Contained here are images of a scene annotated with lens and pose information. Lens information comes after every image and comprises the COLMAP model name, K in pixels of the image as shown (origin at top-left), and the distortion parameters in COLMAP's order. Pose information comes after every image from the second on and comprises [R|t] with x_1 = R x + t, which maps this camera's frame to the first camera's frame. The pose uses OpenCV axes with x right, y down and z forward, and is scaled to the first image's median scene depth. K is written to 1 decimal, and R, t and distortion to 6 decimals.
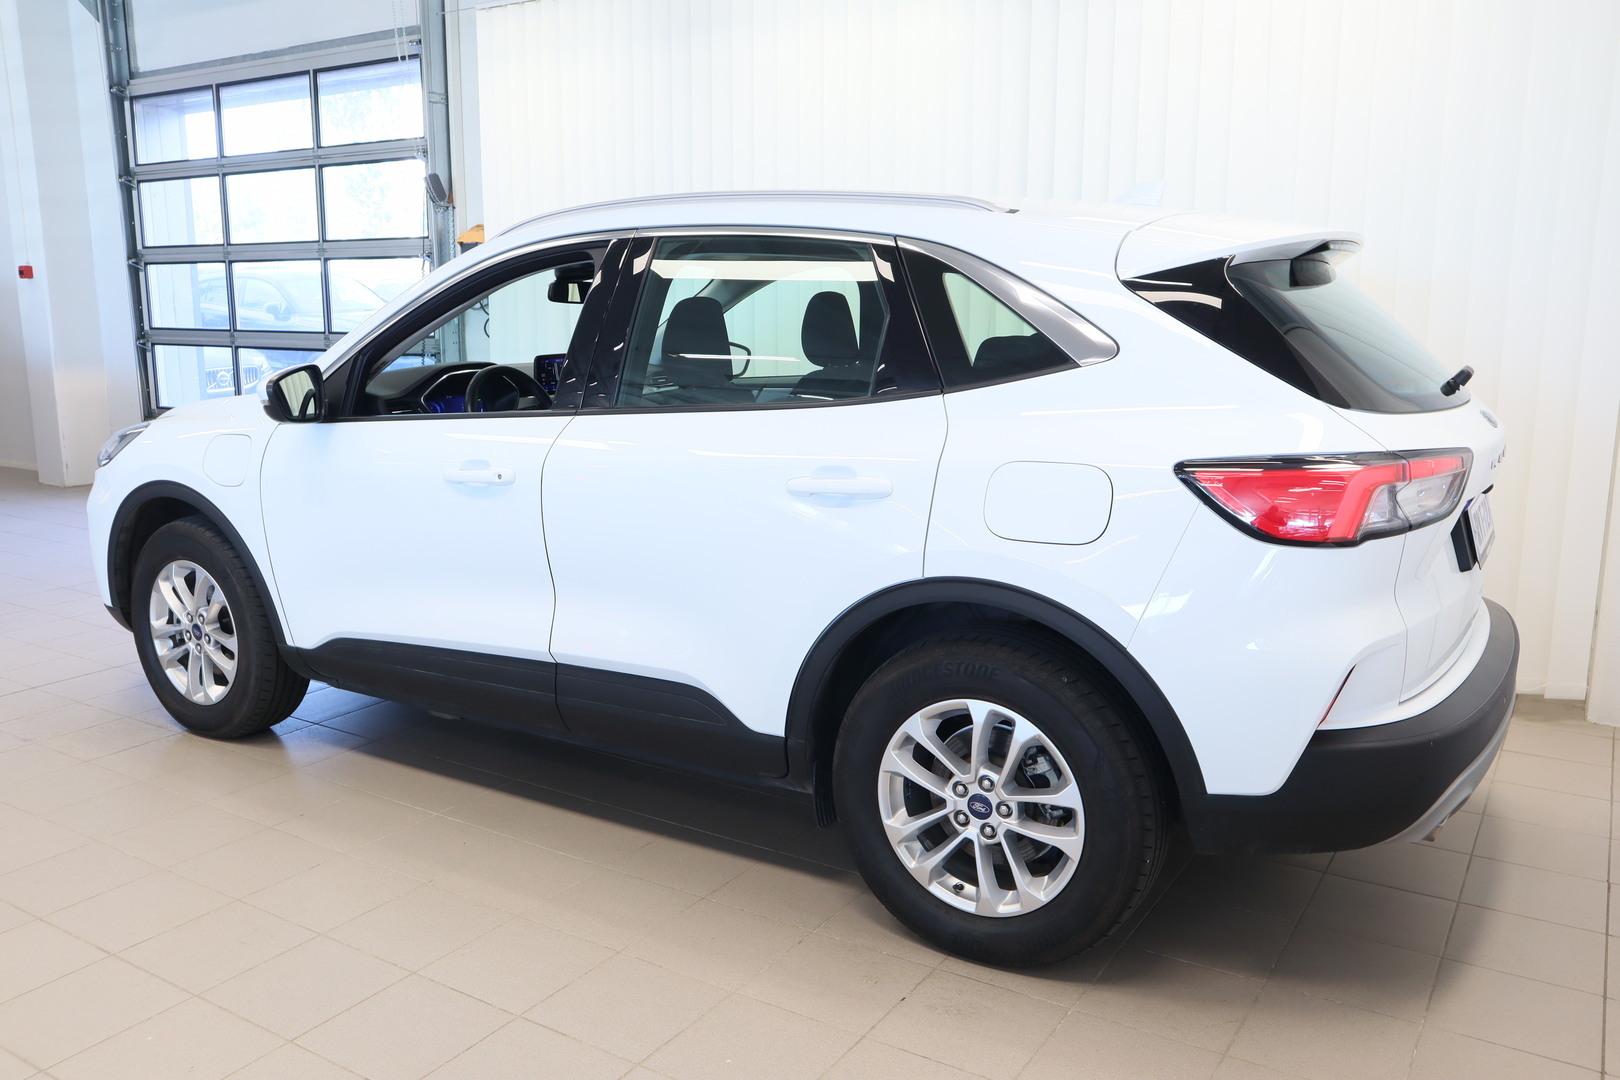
lens RADIAL K [[1297.2, 0, 810.0], [0, 1297.2, 540.0], [0, 0, 1]] dist [-0.040585, 0.004517]
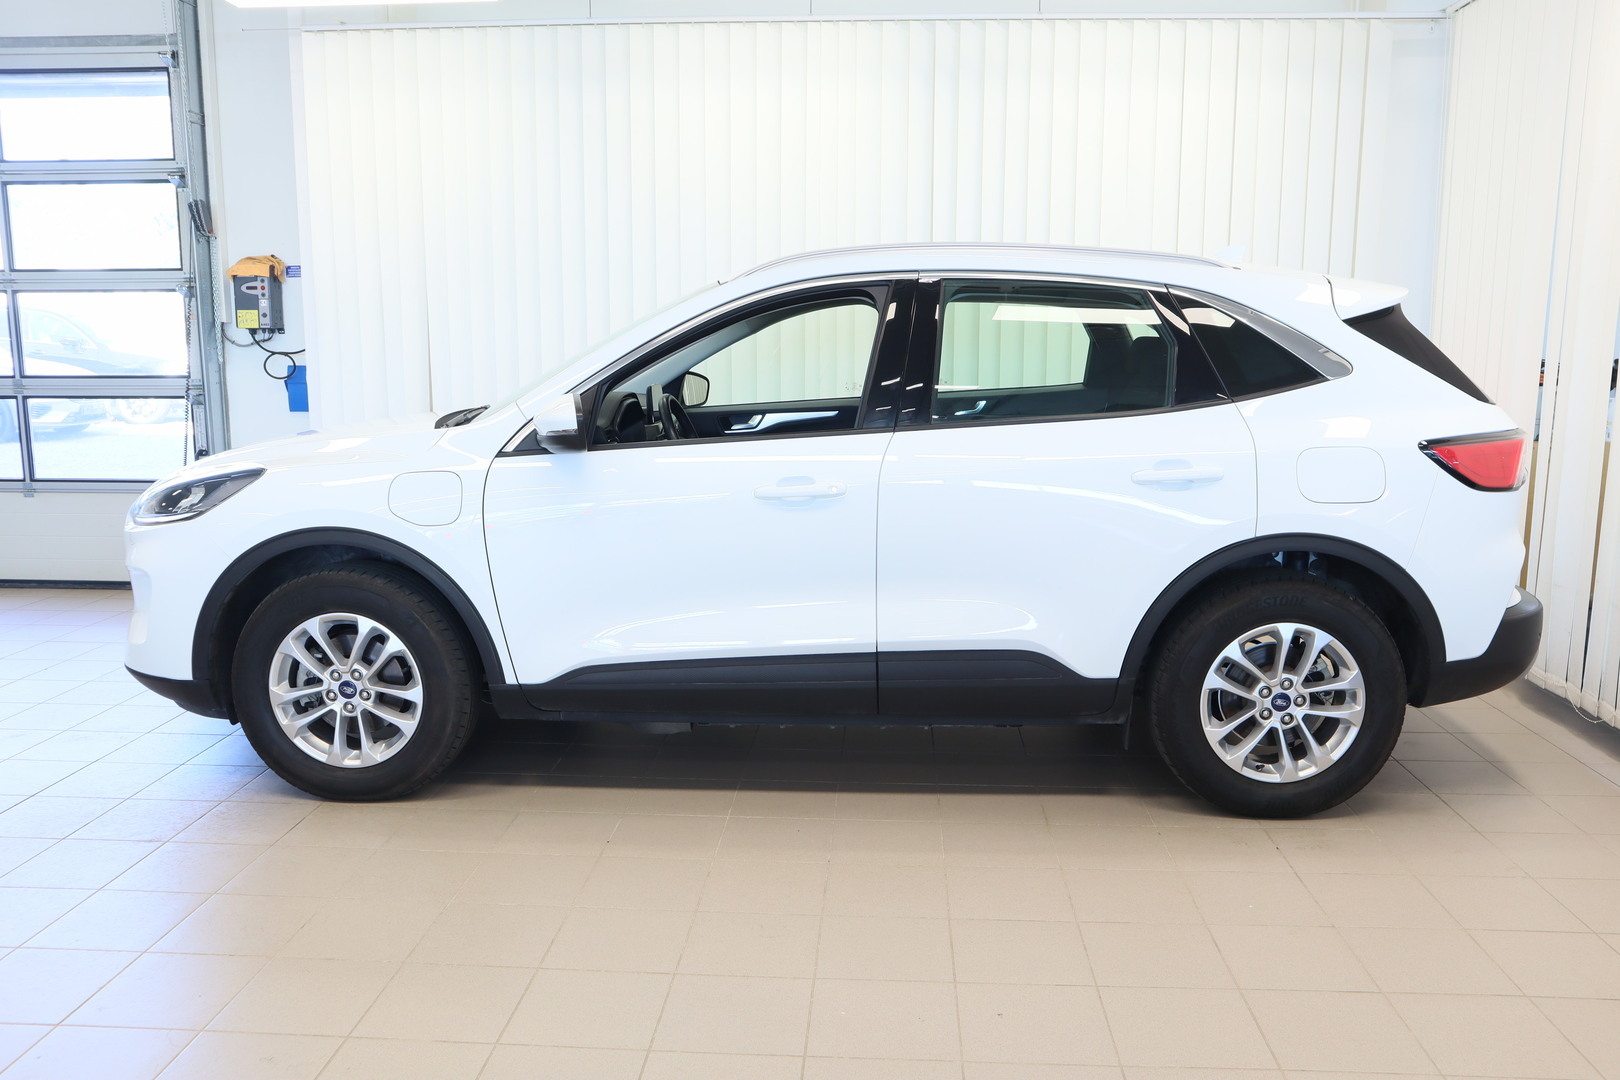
lens RADIAL K [[1297.2, 0, 810.0], [0, 1297.2, 540.0], [0, 0, 1]] dist [-0.040585, 0.004517]
pose [[0.874597, -0.074045, 0.479164, -0.918776], [0.088948, 0.996001, -0.008441, 0.002456], [-0.476623, 0.050003, 0.877685, 0.031256]]
